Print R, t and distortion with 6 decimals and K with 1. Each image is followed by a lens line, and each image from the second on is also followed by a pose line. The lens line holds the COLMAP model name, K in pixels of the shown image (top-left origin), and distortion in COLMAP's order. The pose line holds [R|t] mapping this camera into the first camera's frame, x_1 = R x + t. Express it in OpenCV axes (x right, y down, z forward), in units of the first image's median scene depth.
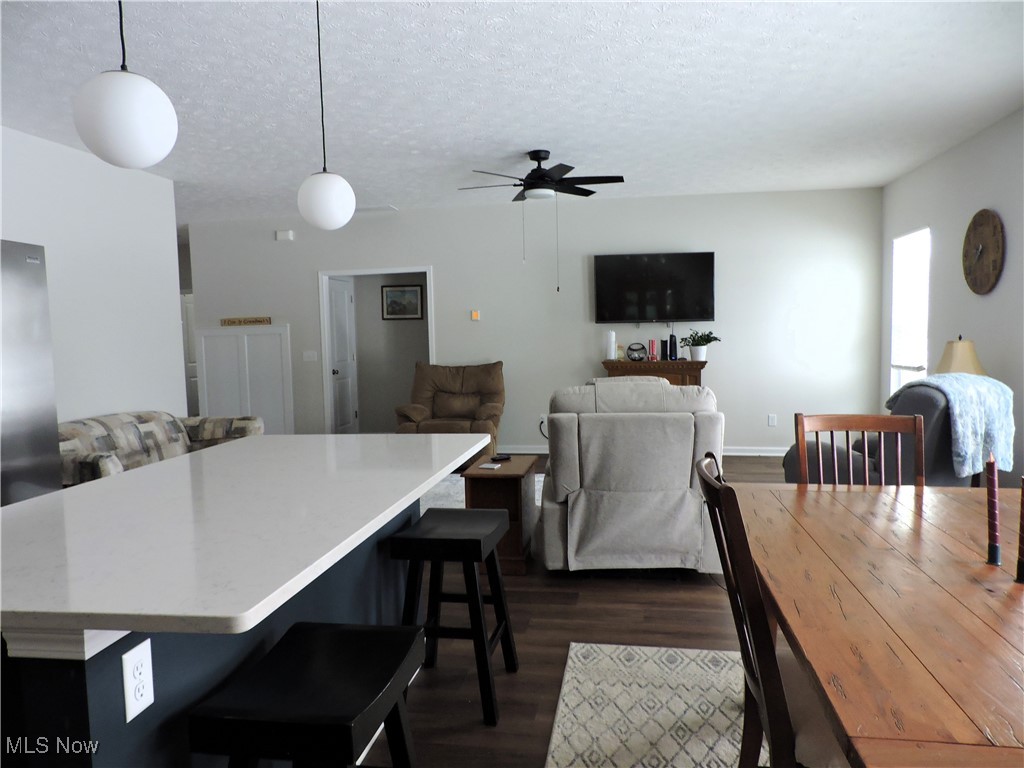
lens RADIAL K [[794.2, 0, 510.5], [0, 794.2, 379.2], [0, 0, 1]] dist [0.013449, 0.002673]
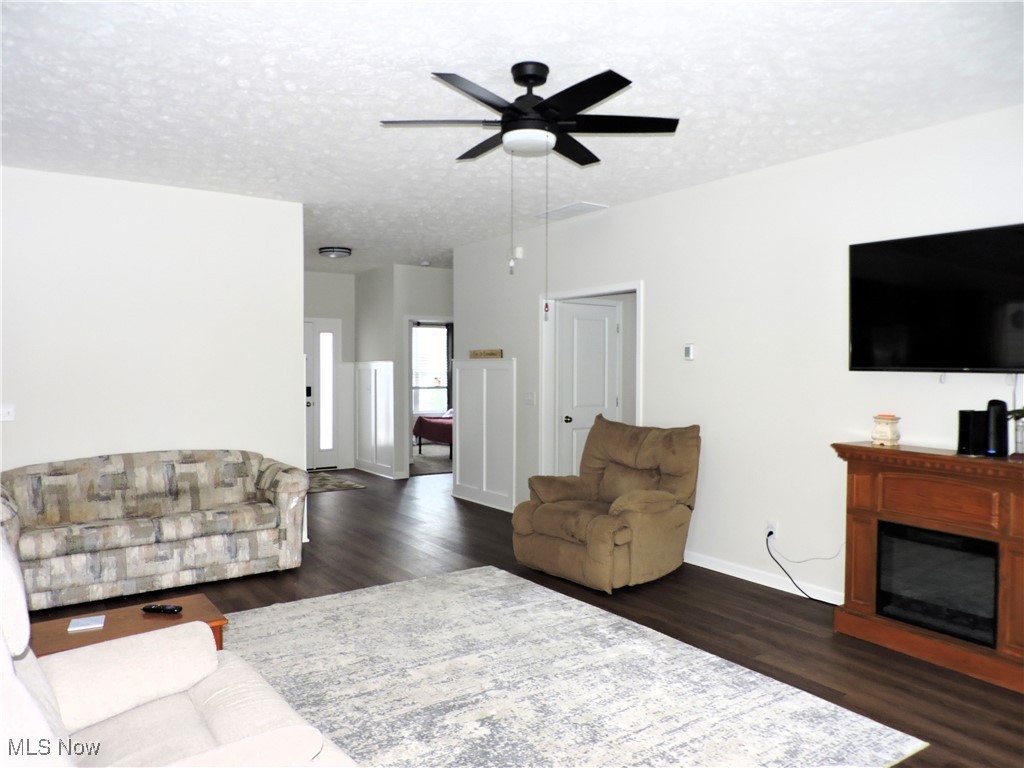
lens RADIAL K [[751.0, 0, 512.0], [0, 751.0, 384.0], [0, 0, 1]] dist [0.001442, 0.006231]
pose [[0.683459, 0.049149, -0.728333, 0.421725], [-0.064256, 0.997909, 0.007043, -0.065982], [0.727155, 0.041986, 0.685188, 0.632793]]
